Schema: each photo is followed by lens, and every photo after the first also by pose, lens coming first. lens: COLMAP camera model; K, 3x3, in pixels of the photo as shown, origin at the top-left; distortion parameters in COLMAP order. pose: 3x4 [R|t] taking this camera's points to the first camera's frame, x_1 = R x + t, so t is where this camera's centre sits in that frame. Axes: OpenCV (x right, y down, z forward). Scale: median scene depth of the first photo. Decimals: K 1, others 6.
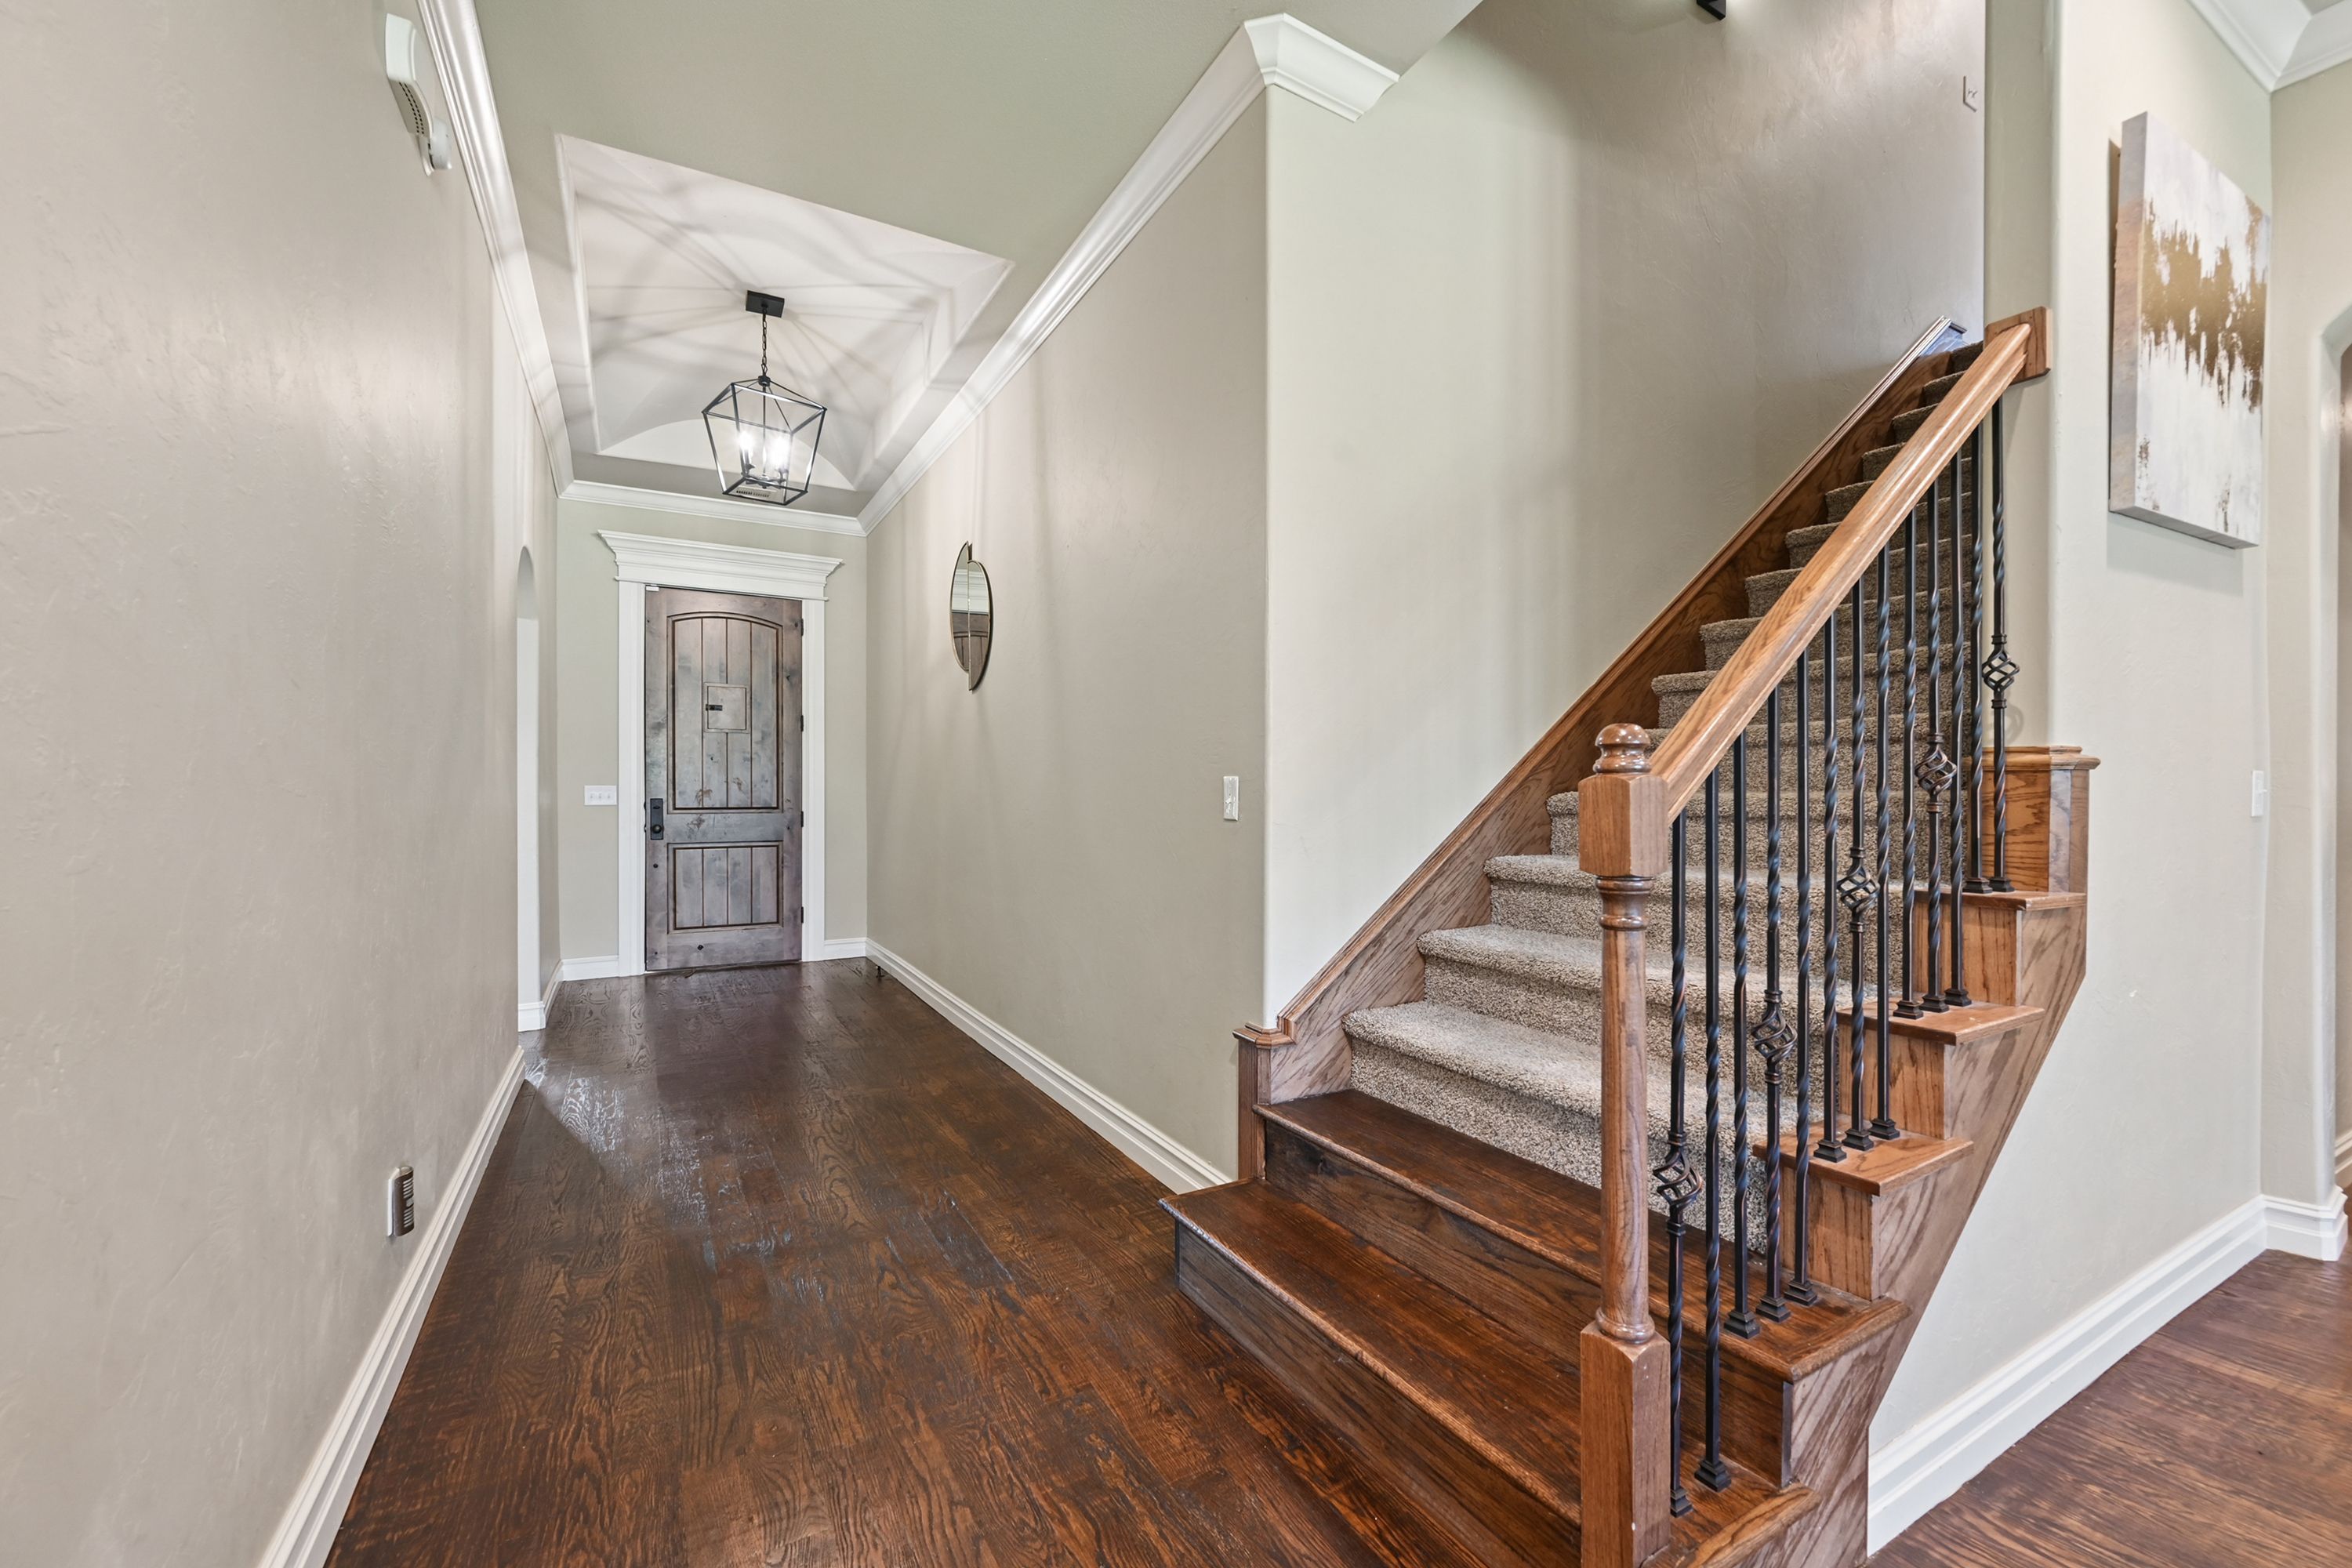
lens RADIAL K [[966.6, 0, 1216.8], [0, 966.6, 791.0], [0, 0, 1]] dist [0.001143, -0.000165]
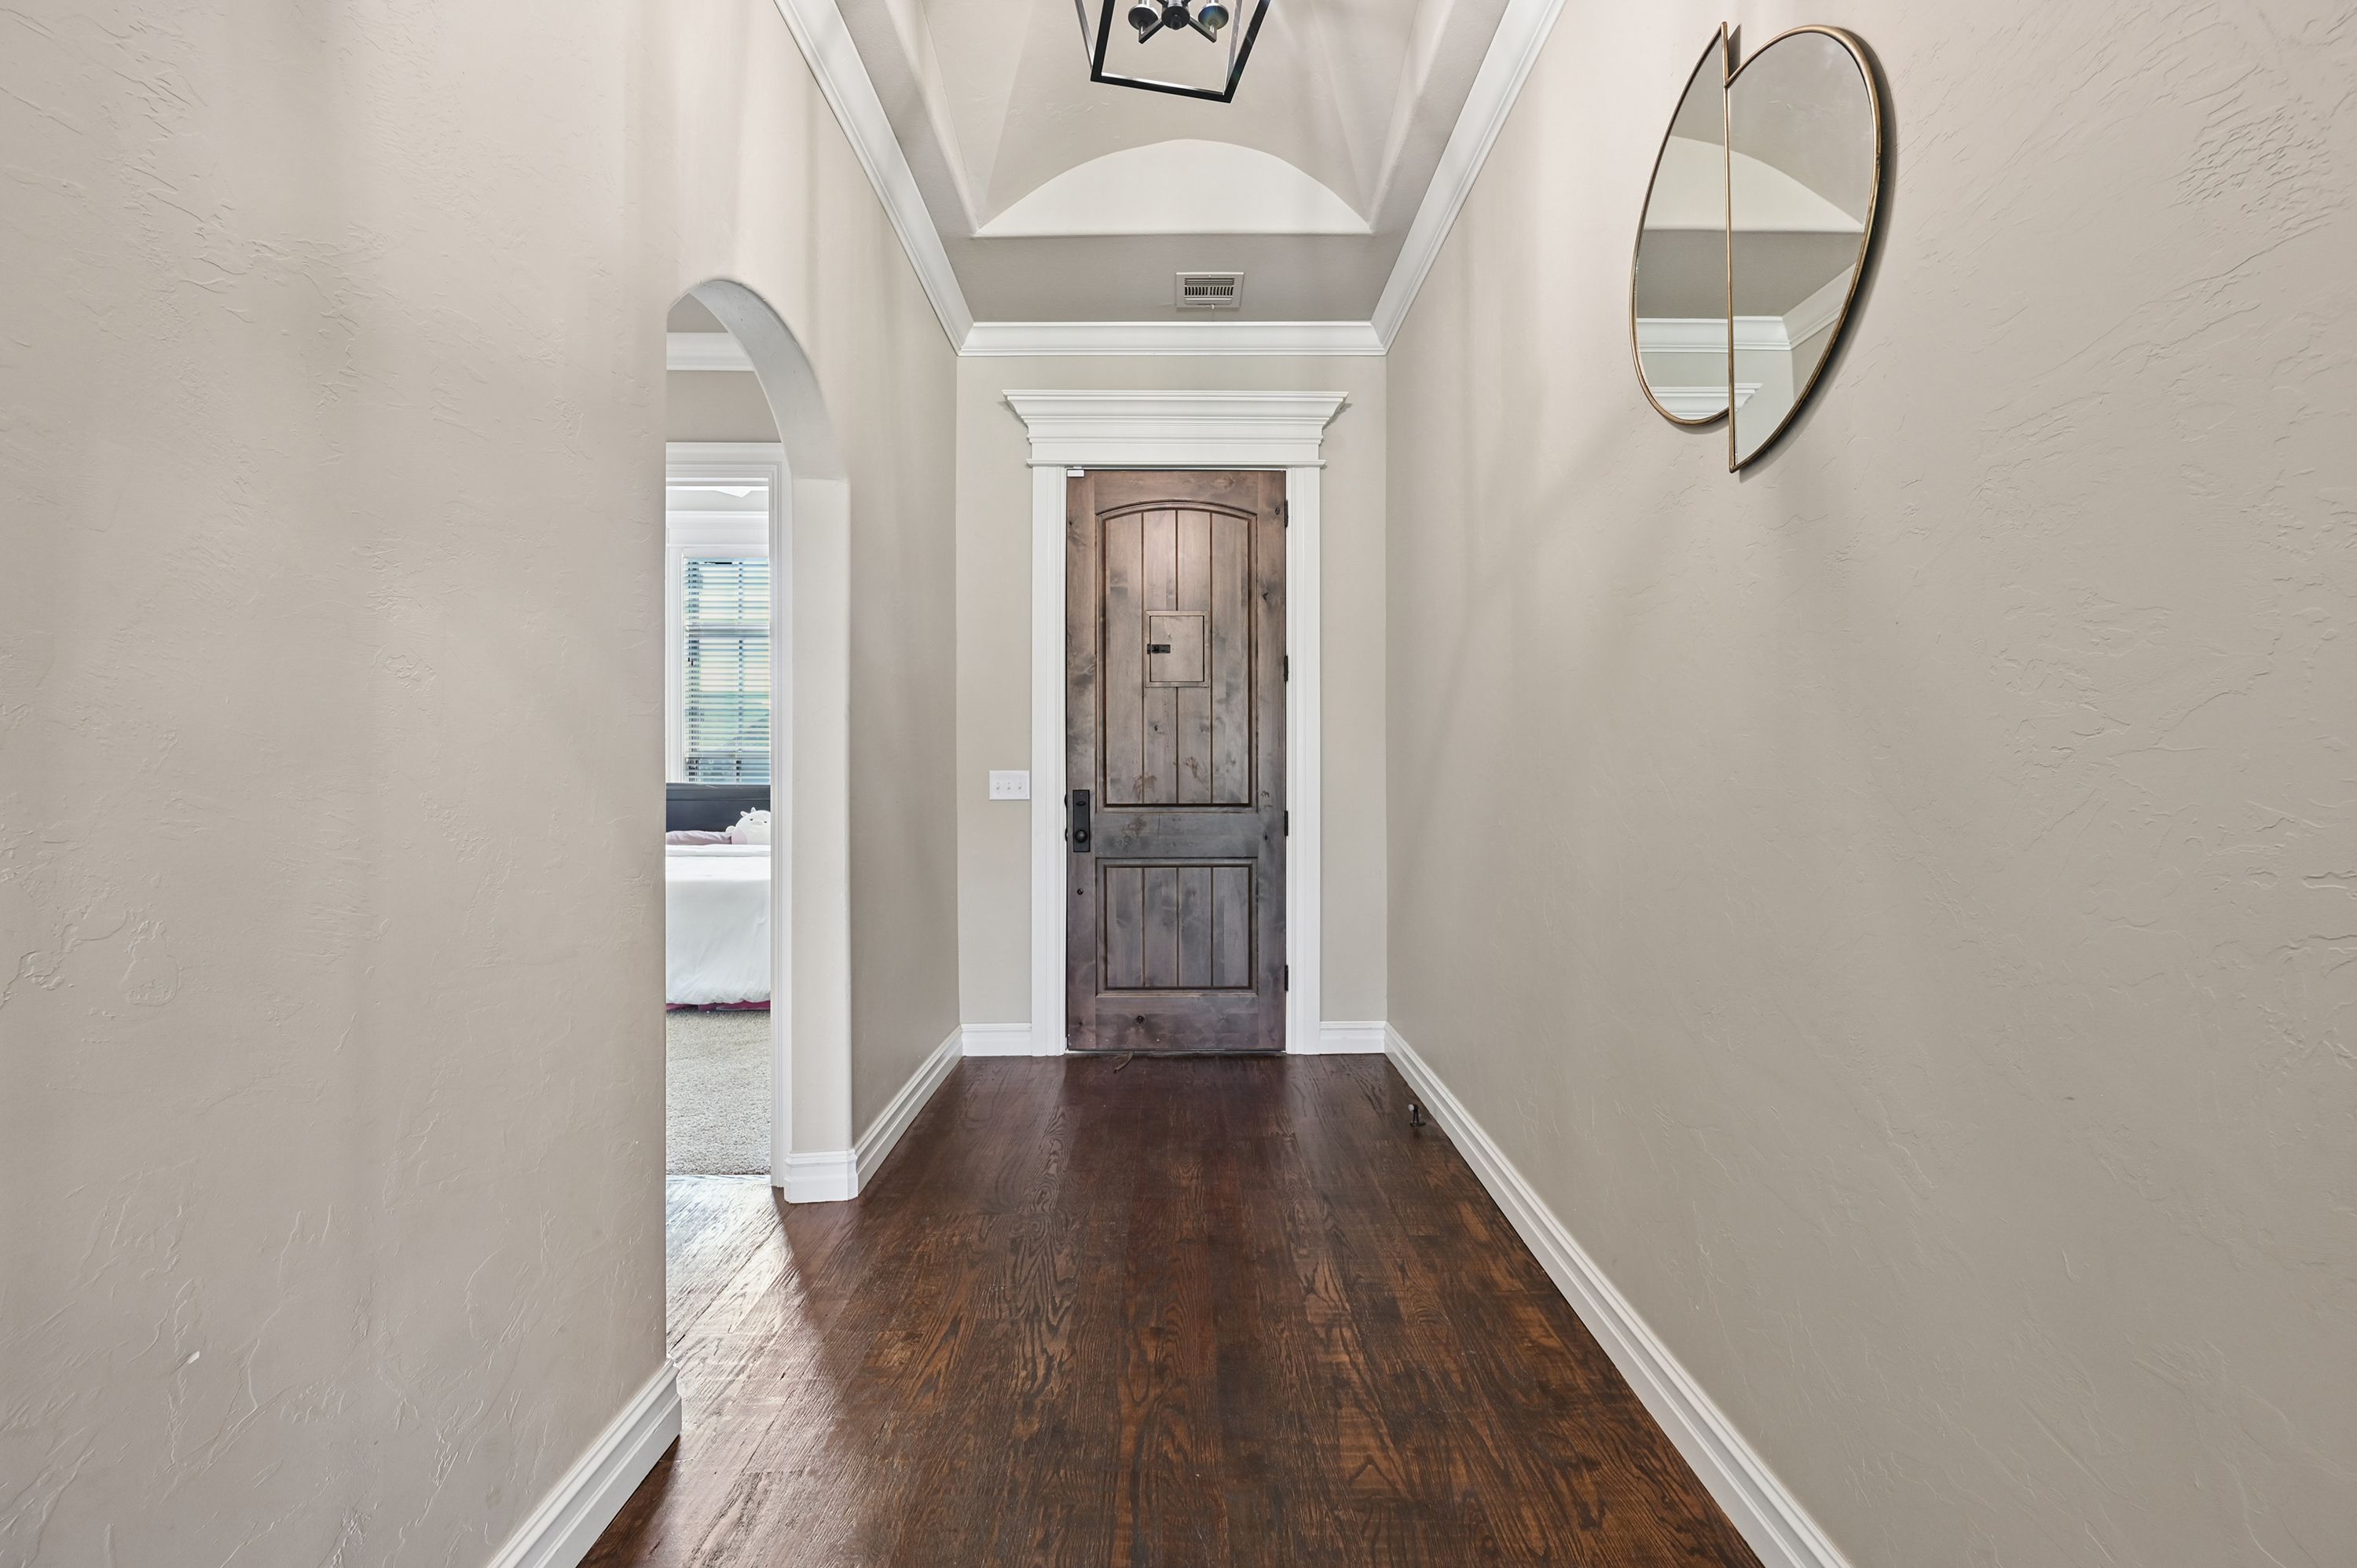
lens RADIAL K [[942.1, 0, 1189.5], [0, 942.1, 781.0], [0, 0, 1]] dist [0.002834, 0.000069]
pose [[0.865361, 0.002317, -0.501143, -0.186373], [0.001170, 0.999977, 0.006643, -0.002213], [0.501147, -0.006336, 0.865339, 0.462717]]
